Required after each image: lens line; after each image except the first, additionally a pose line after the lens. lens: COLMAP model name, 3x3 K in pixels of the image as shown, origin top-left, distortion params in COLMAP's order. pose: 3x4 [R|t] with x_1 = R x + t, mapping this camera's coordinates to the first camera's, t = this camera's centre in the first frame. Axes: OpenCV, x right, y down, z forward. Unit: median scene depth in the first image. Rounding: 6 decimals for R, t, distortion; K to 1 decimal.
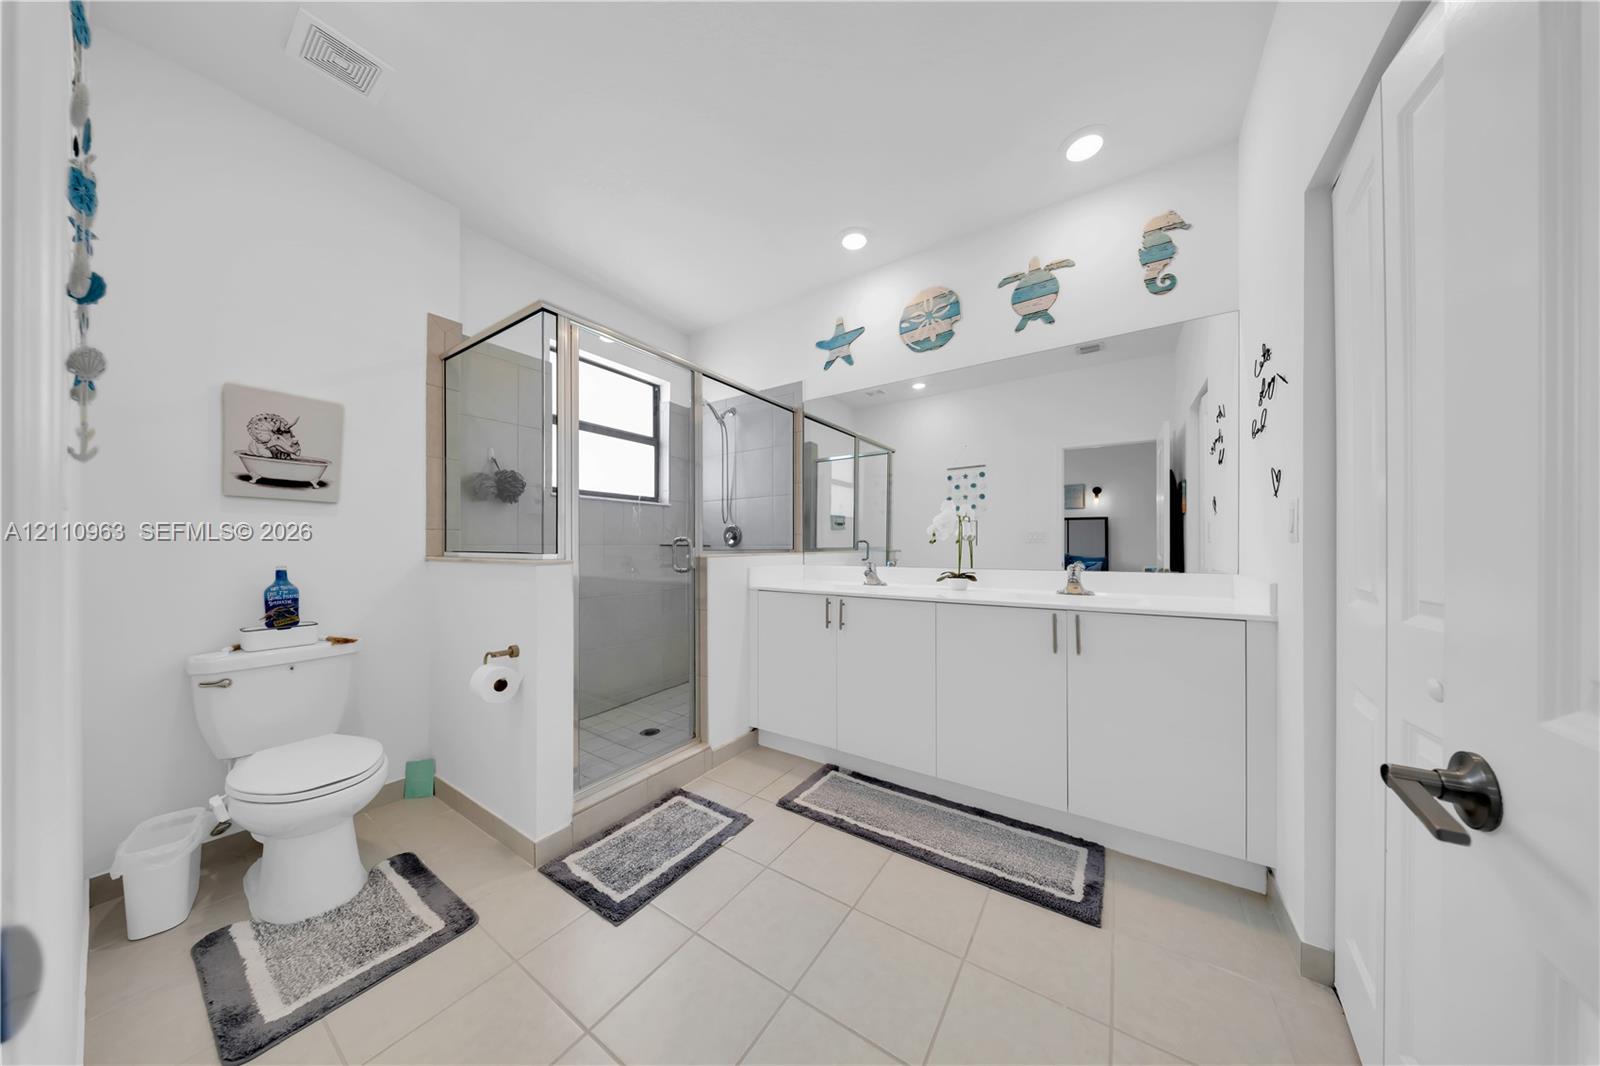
lens RADIAL K [[471.2, 0, 801.3], [0, 471.2, 538.6], [0, 0, 1]] dist [-0.002257, -0.000026]
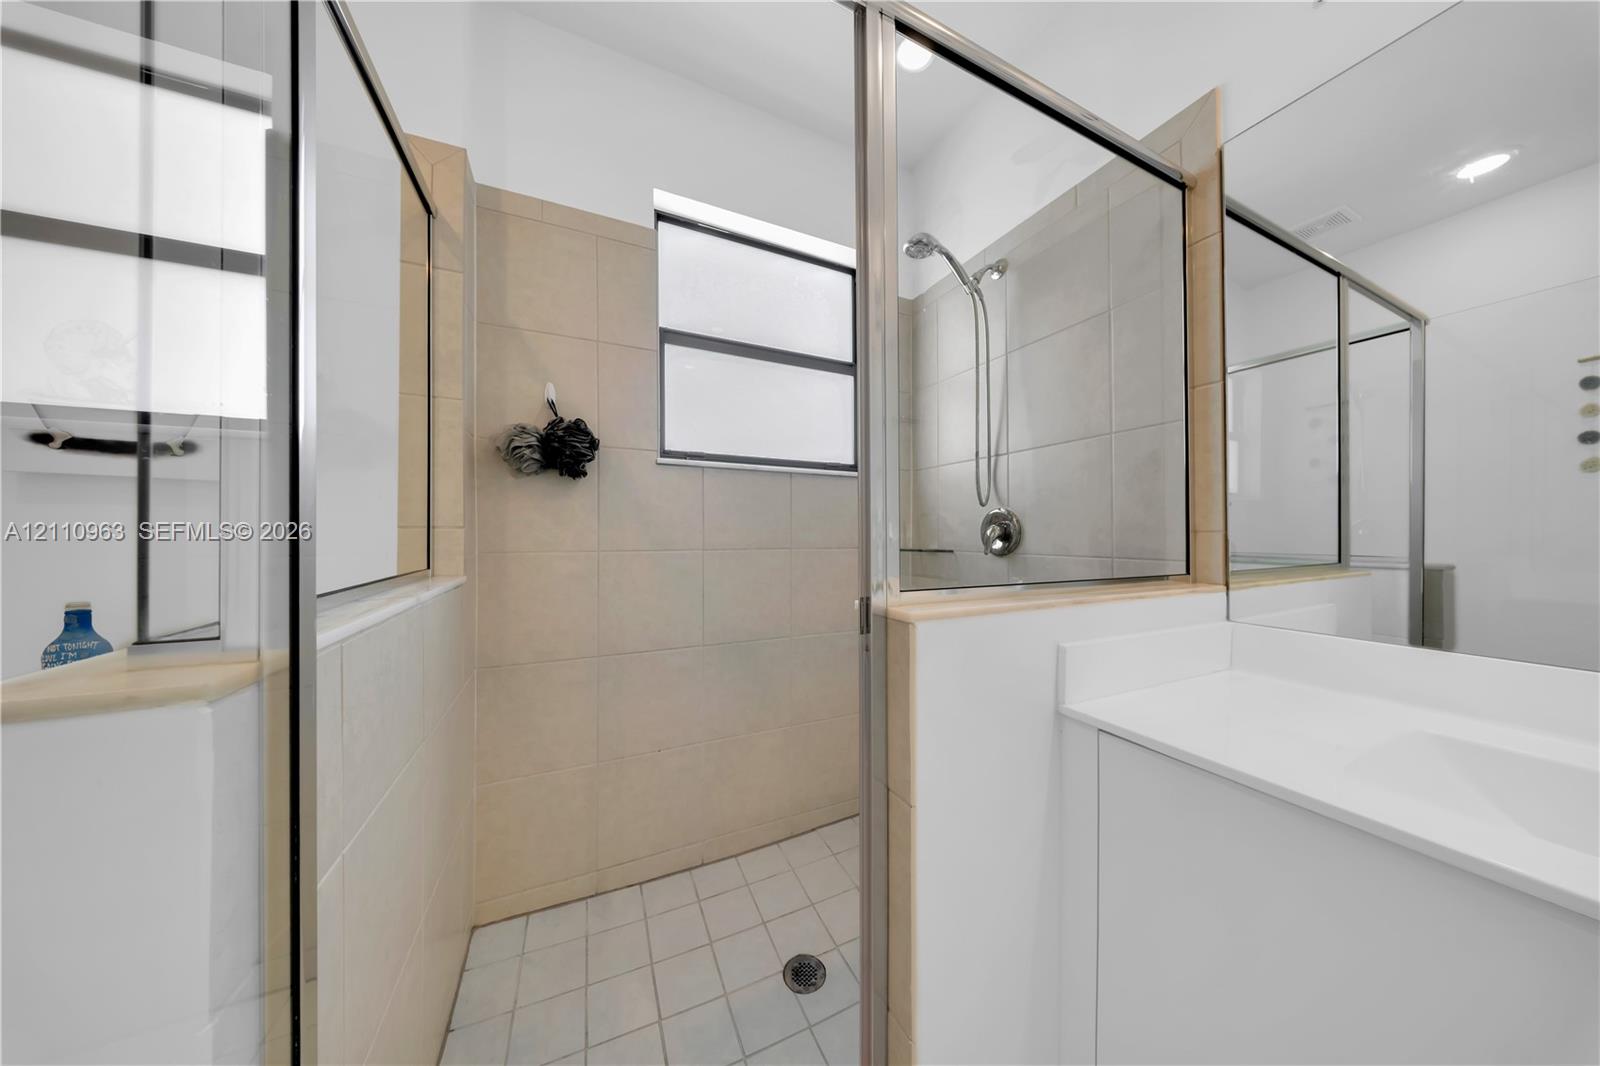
lens RADIAL K [[471.2, 0, 795.5], [0, 471.2, 526.0], [0, 0, 1]] dist [-0.002257, -0.000026]
pose [[0.853389, -0.001626, -0.521271, -0.077078], [0.001878, 0.999998, -0.000044, -0.012914], [0.521271, -0.000942, 0.853391, 0.502650]]
